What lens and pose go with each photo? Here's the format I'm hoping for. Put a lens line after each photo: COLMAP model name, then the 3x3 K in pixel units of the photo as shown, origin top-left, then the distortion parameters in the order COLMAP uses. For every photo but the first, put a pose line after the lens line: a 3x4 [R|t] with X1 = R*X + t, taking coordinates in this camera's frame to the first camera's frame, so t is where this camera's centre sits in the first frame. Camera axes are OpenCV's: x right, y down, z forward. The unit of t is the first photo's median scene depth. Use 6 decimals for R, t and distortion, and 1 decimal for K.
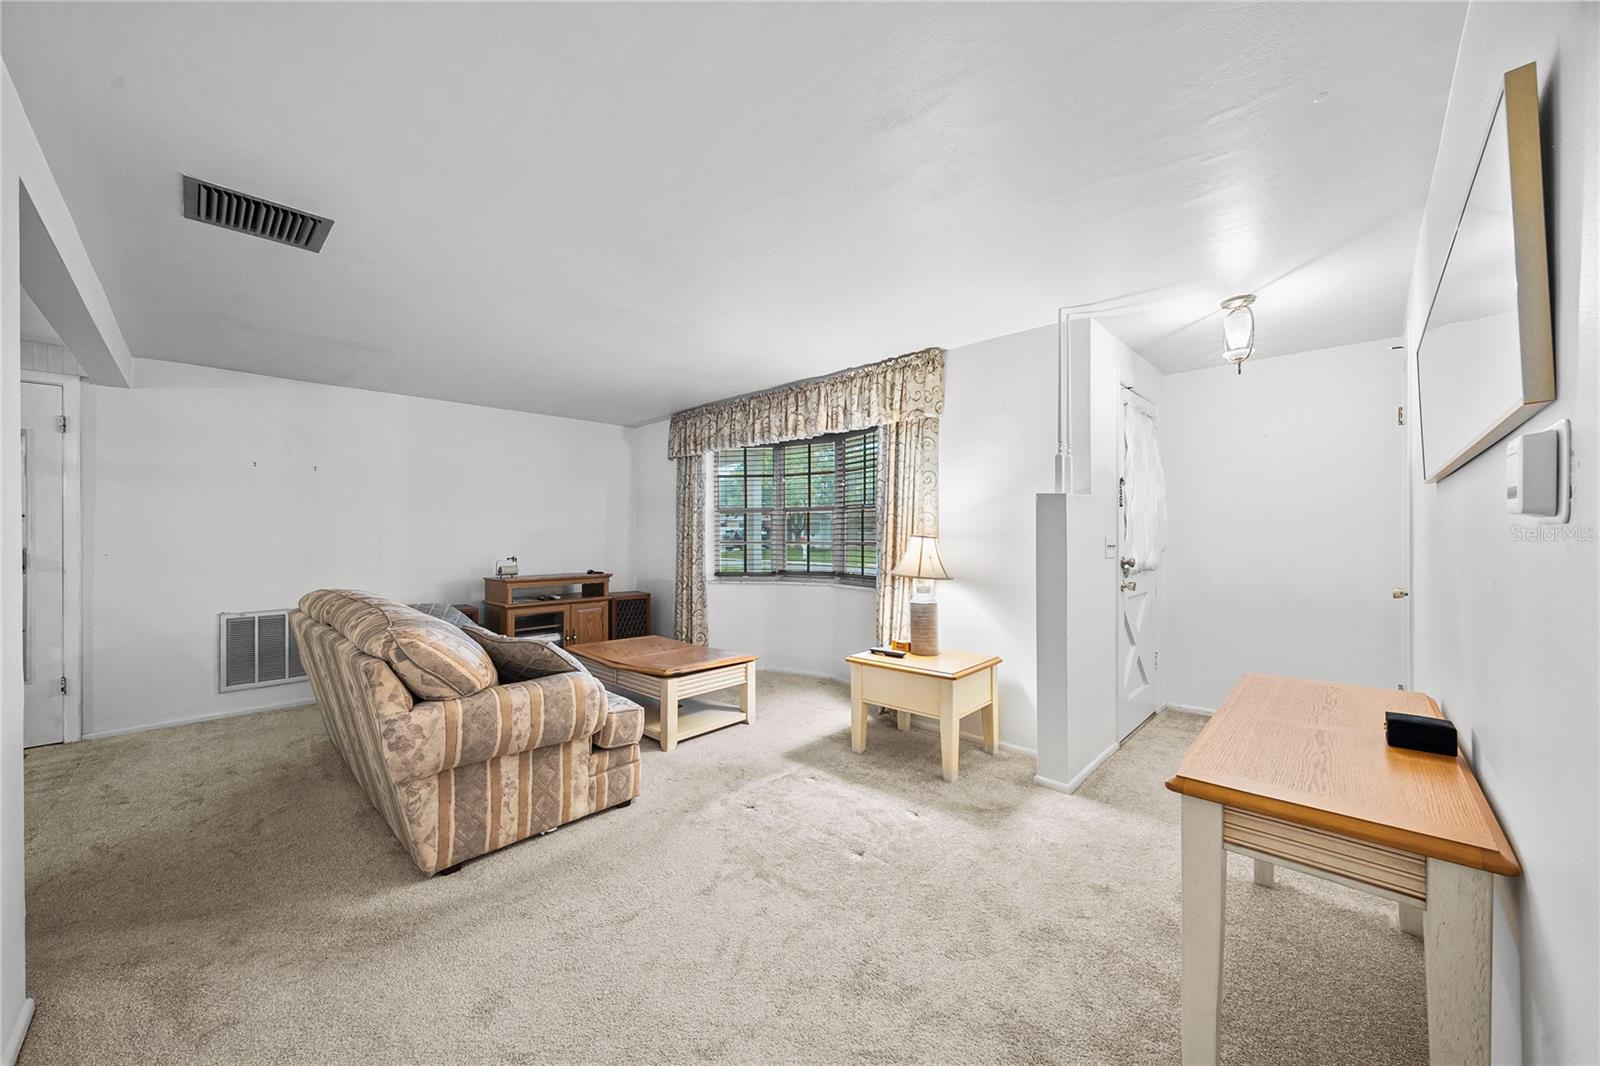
lens RADIAL K [[579.1, 0, 791.4], [0, 579.1, 527.6], [0, 0, 1]] dist [-0.012665, -0.000131]
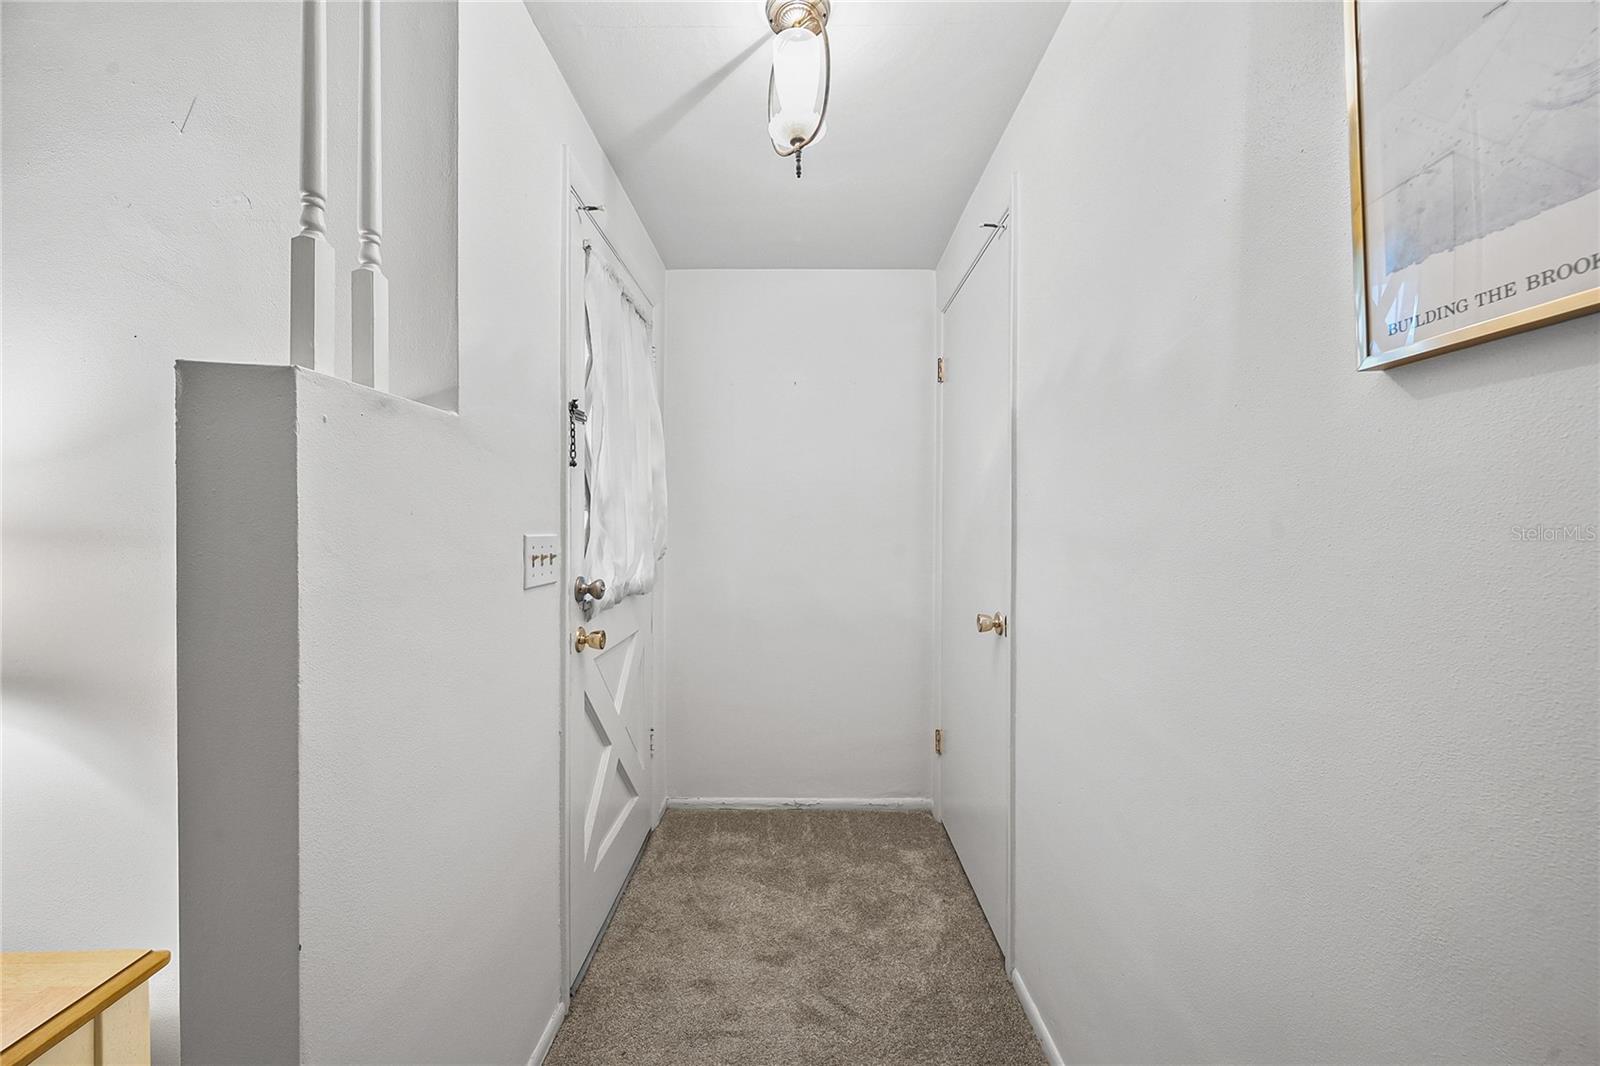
lens RADIAL K [[579.1, 0, 791.4], [0, 579.1, 527.6], [0, 0, 1]] dist [-0.012665, -0.000131]
pose [[0.719226, -0.000621, 0.694776, 0.374305], [-0.005959, 0.999957, 0.007062, 0.006386], [-0.694751, -0.009219, 0.719192, 0.547916]]
